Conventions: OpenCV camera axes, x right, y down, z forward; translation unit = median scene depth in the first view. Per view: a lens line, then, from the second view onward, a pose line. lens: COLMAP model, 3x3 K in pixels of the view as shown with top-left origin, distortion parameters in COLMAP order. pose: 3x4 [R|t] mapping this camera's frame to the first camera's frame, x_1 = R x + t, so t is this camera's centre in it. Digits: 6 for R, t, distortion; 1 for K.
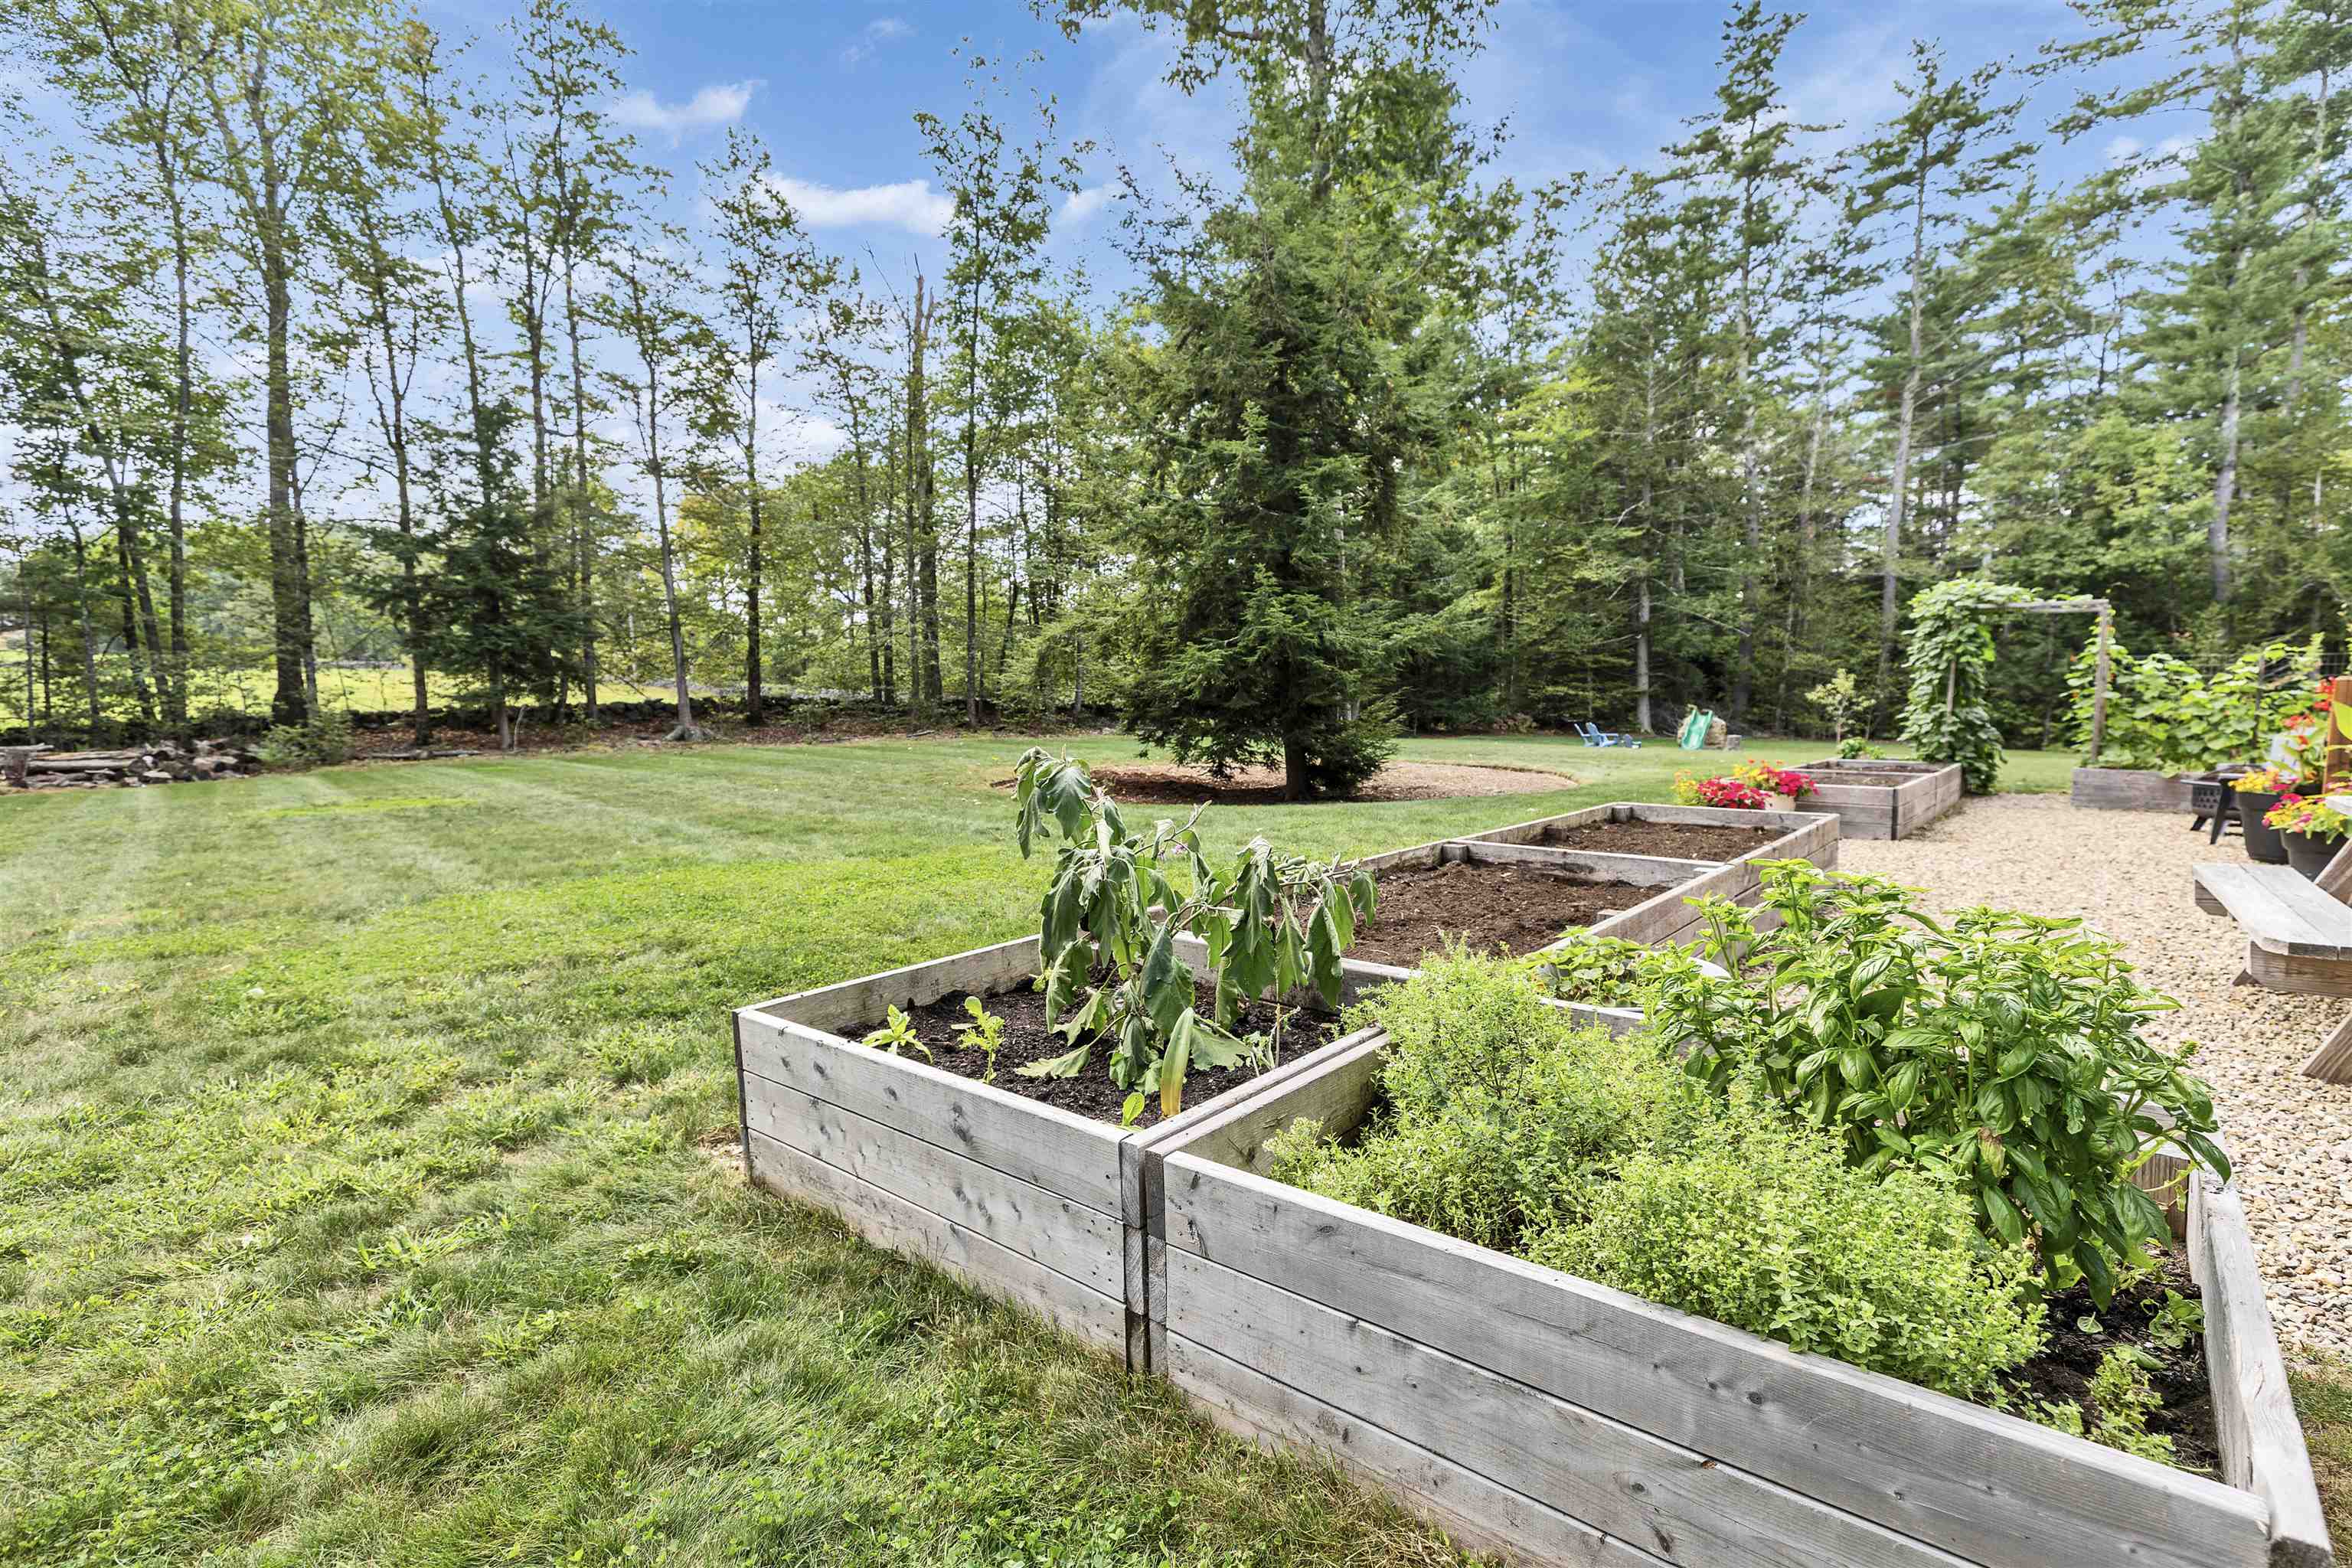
lens RADIAL K [[1083.4, 0, 1174.6], [0, 1083.4, 794.6], [0, 0, 1]] dist [0.001863, 0.001038]
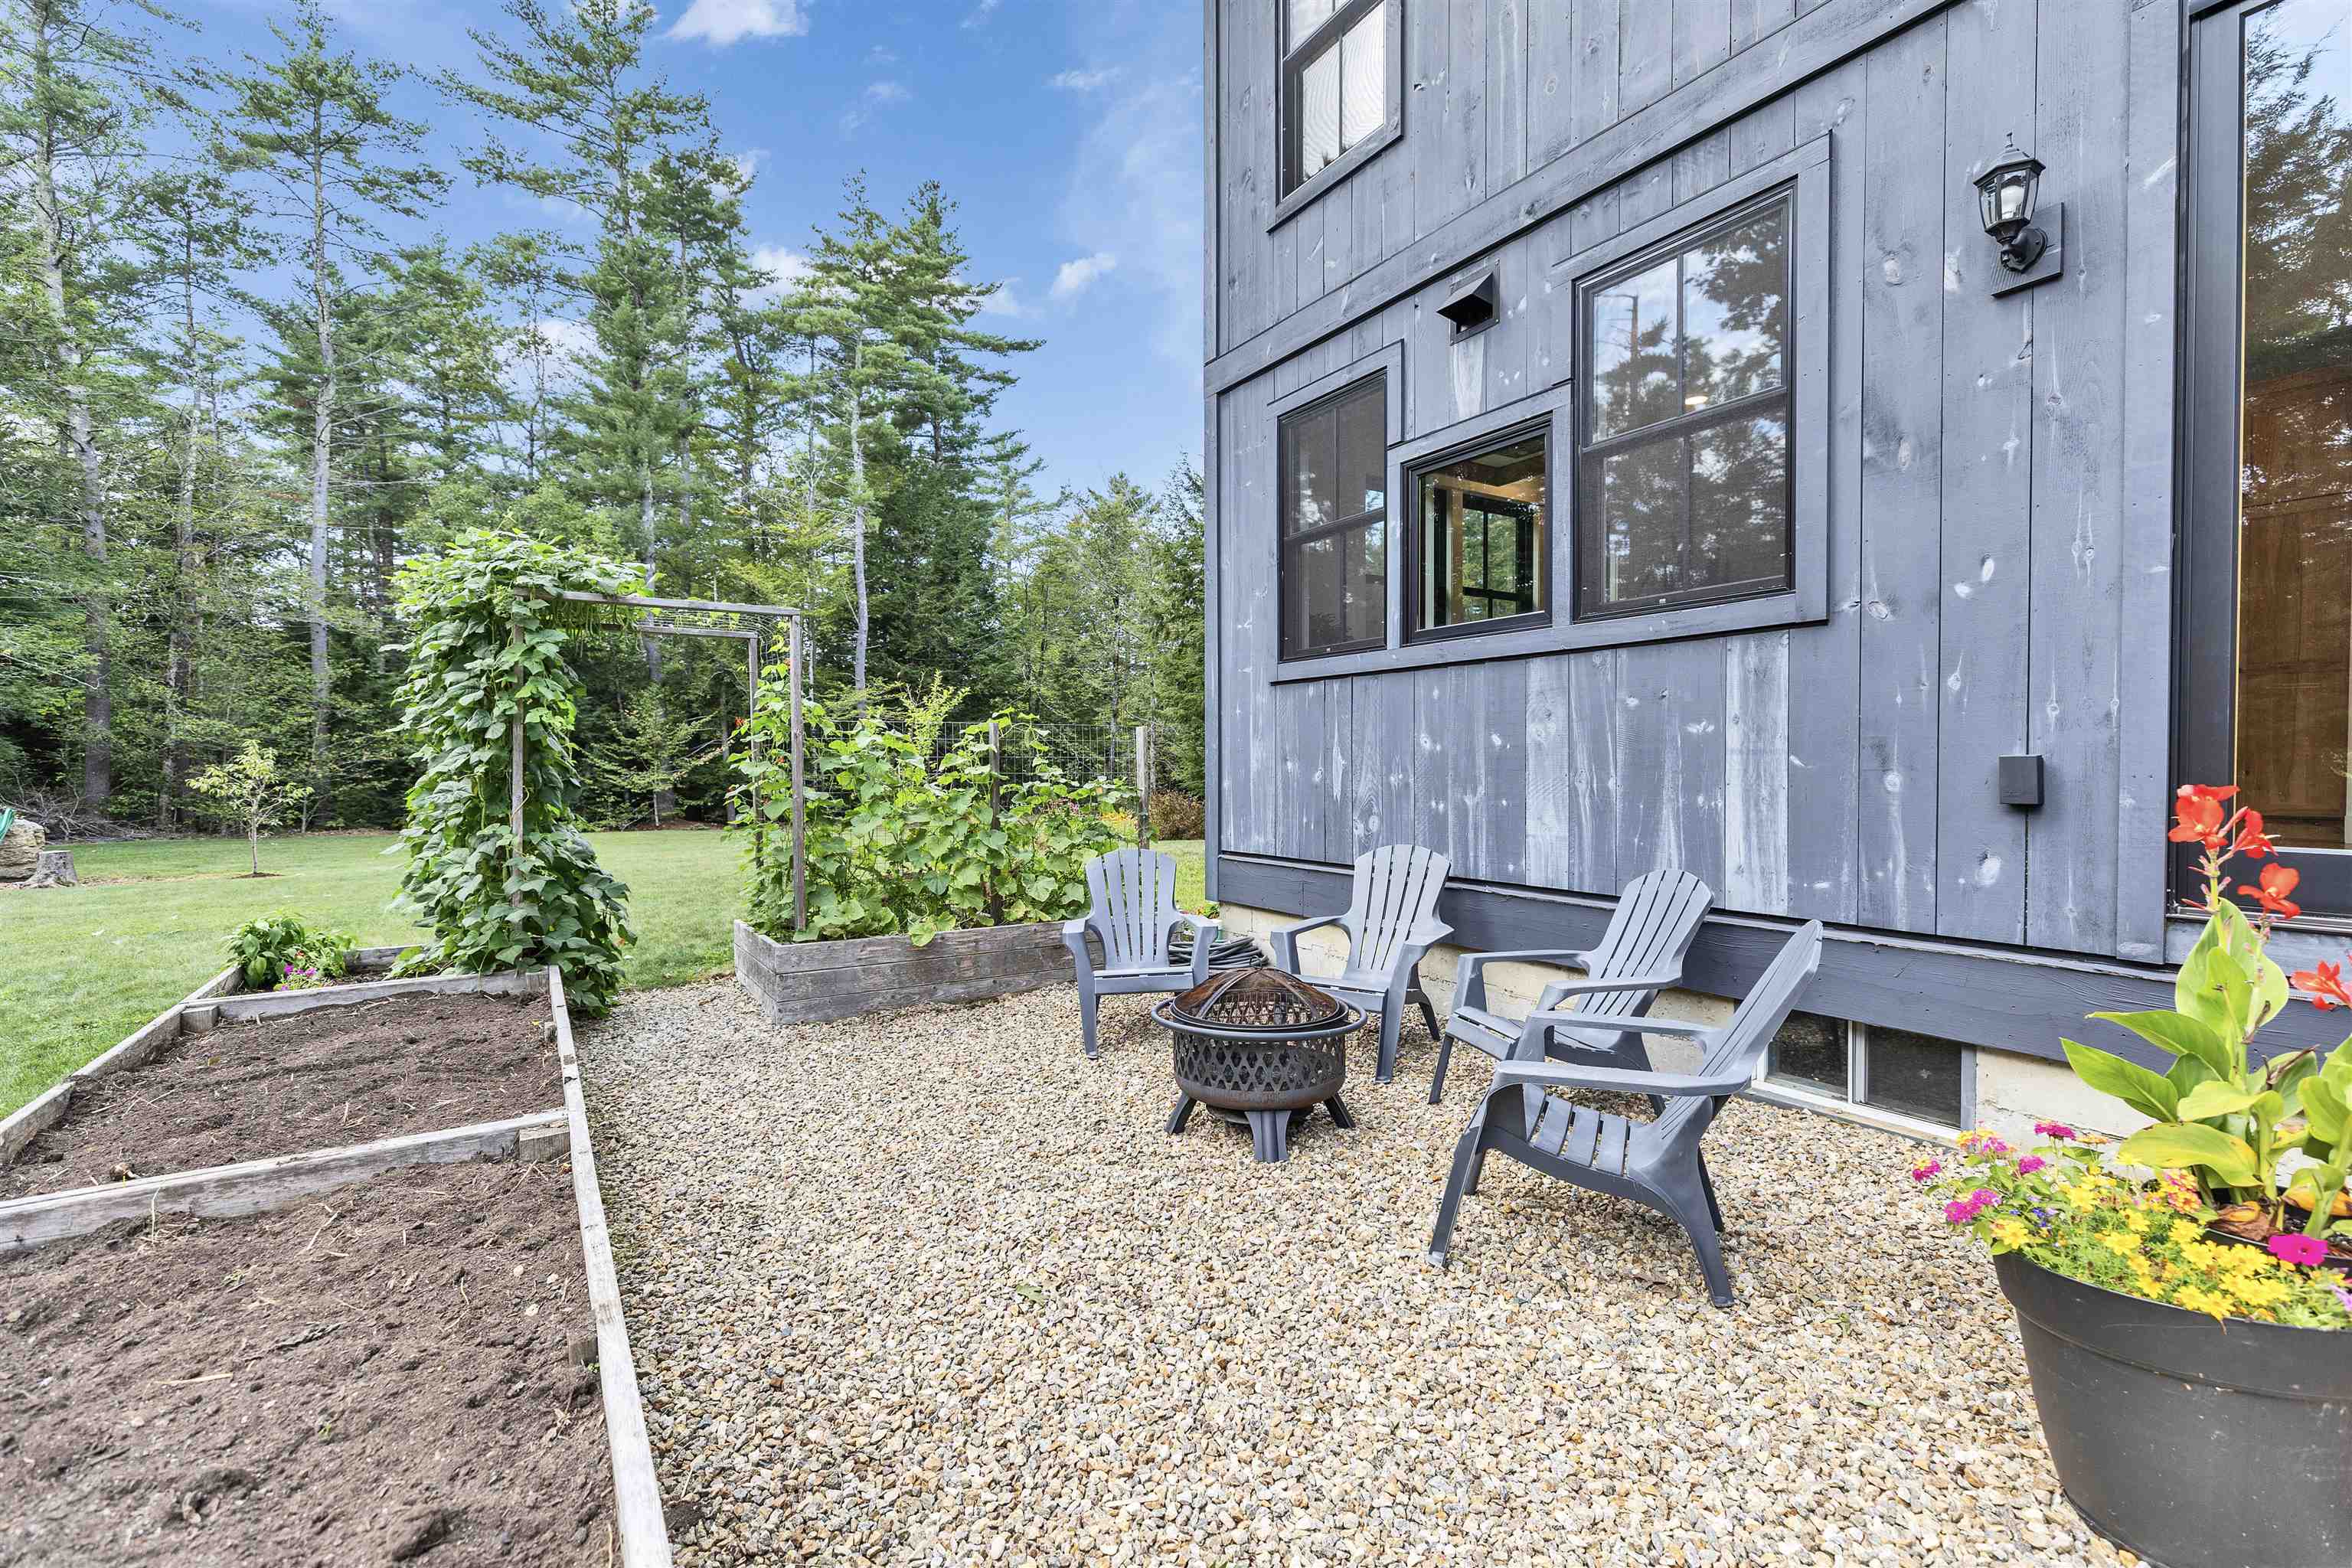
lens RADIAL K [[1077.8, 0, 1176.0], [0, 1077.8, 784.0], [0, 0, 1]] dist [0.006936, 0.000878]
pose [[0.318947, -0.018612, 0.947590, 0.125741], [0.093139, 0.995583, -0.011794, -0.021850], [-0.943185, 0.092019, 0.319272, 0.195717]]
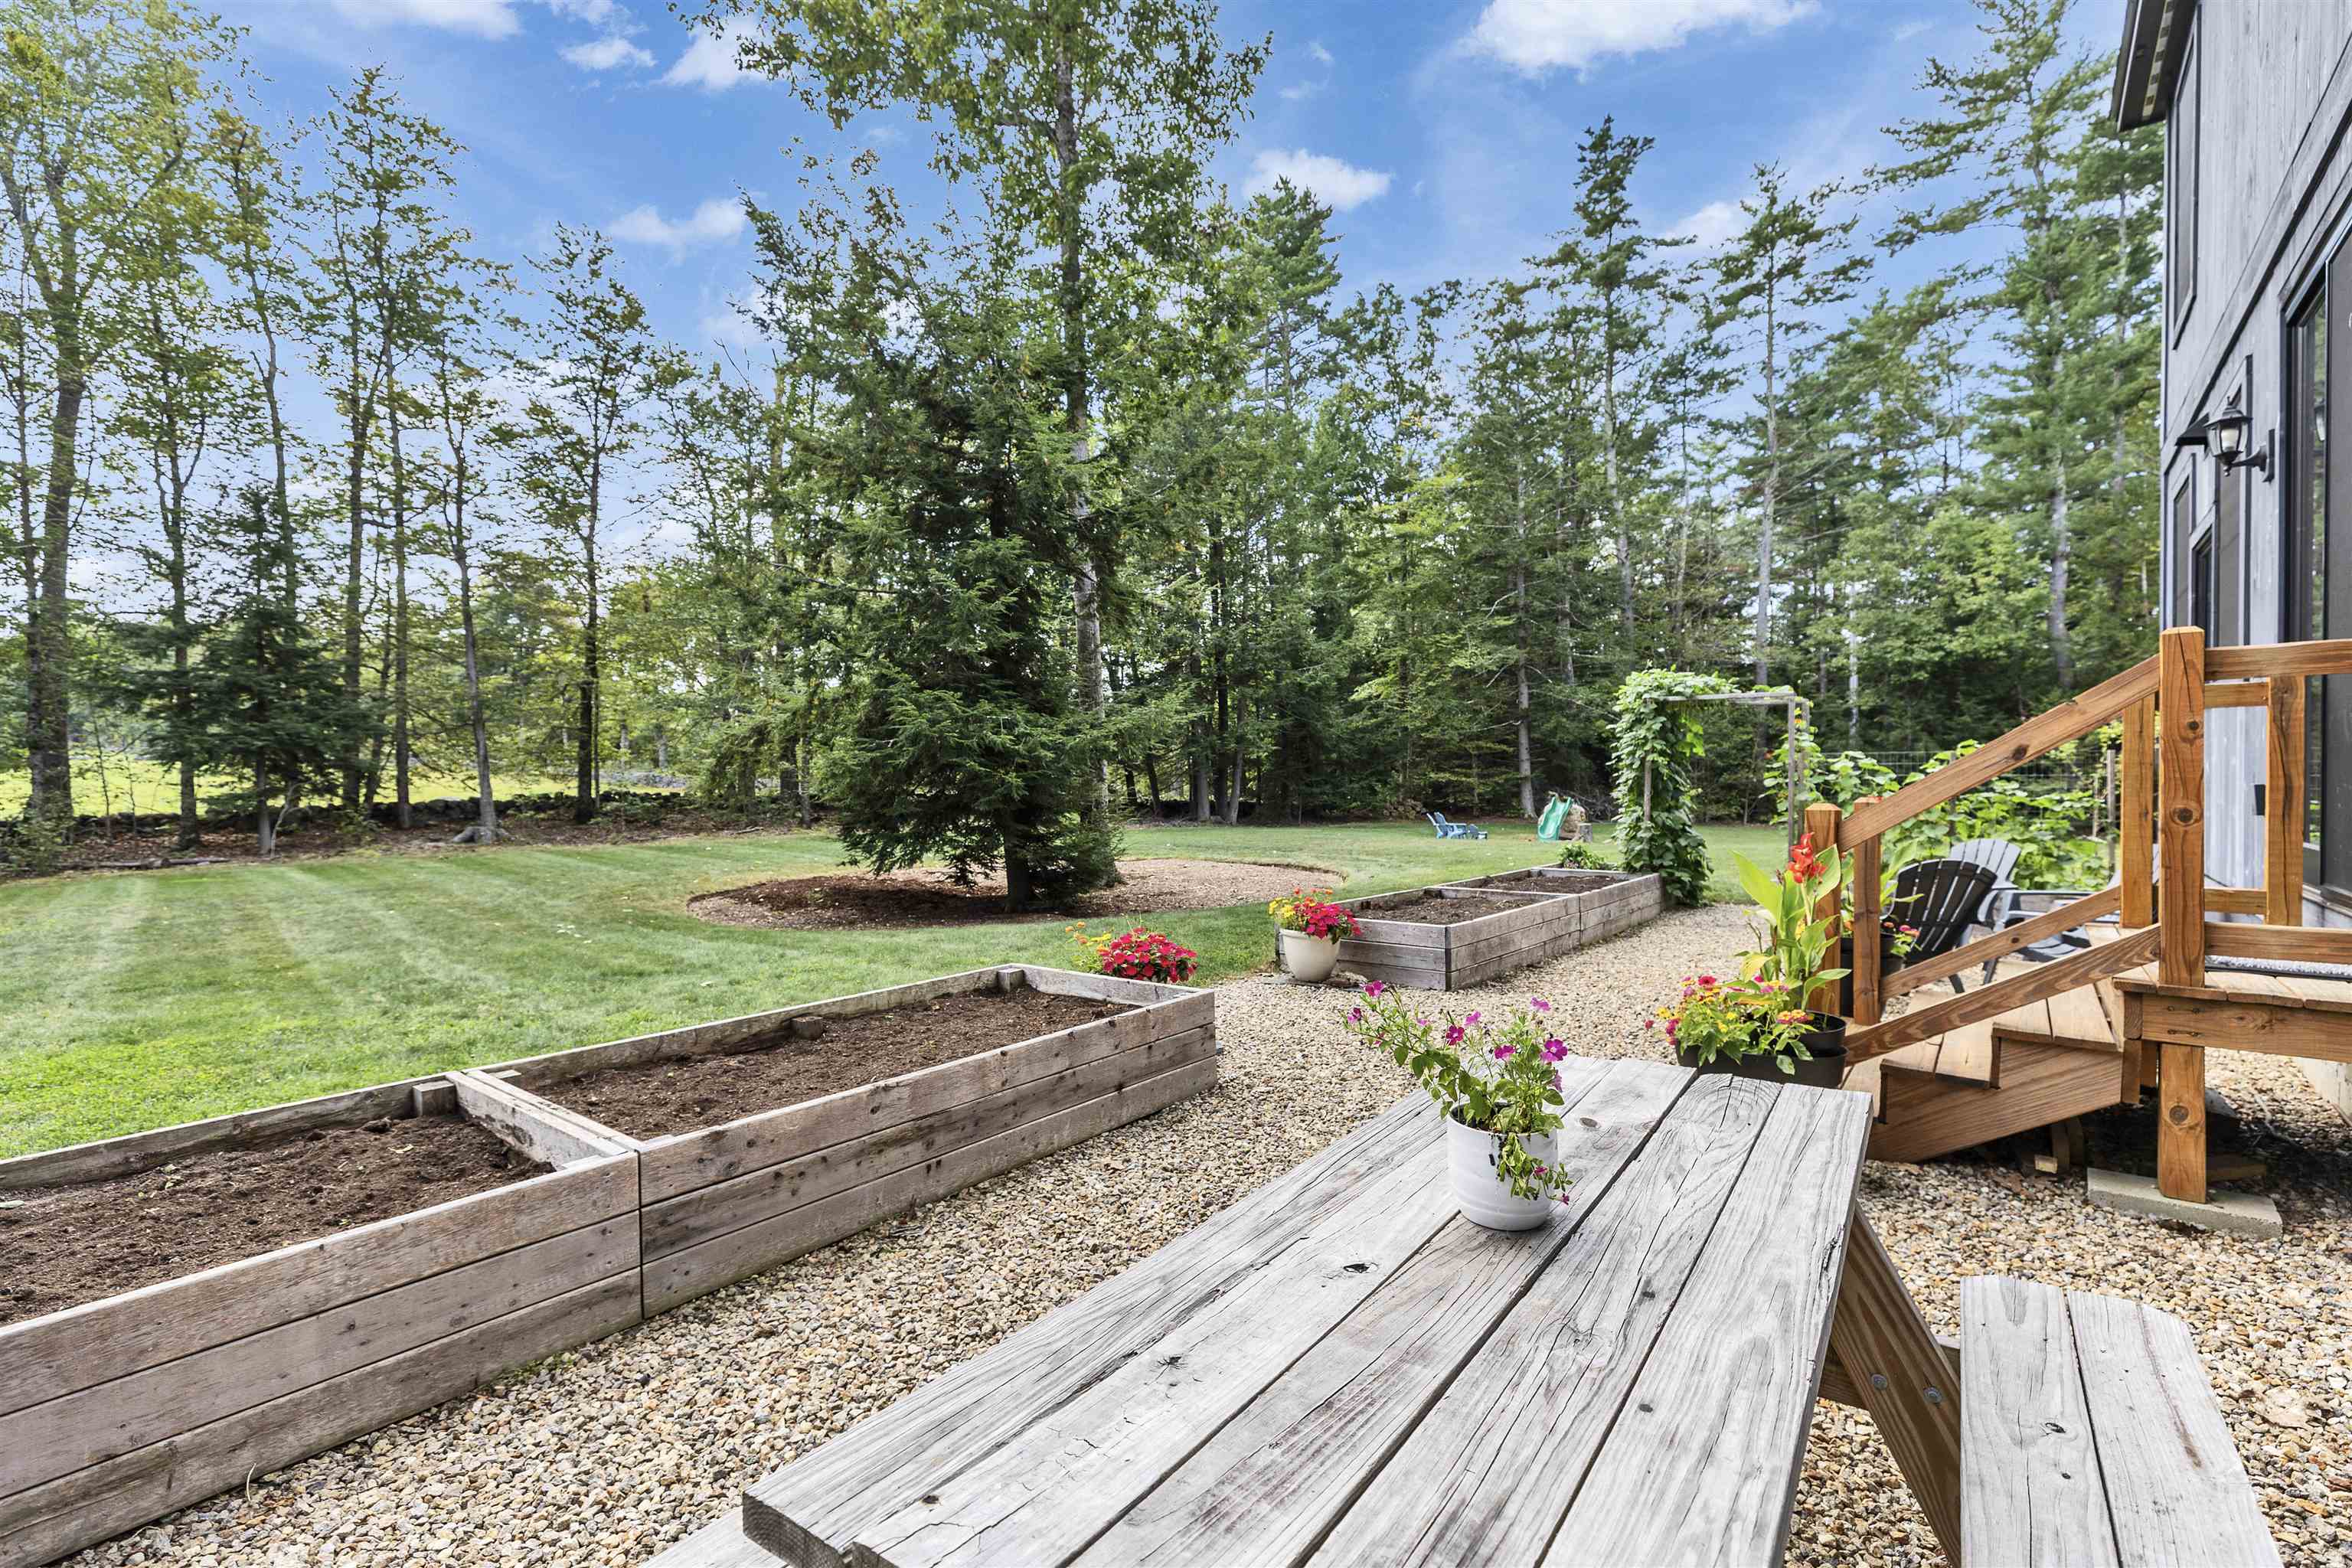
lens RADIAL K [[1058.6, 0, 1177.9], [0, 1058.6, 794.4], [0, 0, 1]] dist [0.002448, 0.000317]
pose [[0.999296, -0.009207, 0.036358, 0.091254], [0.011979, 0.996976, -0.076786, -0.009602], [-0.035541, 0.077167, 0.996384, 0.043498]]
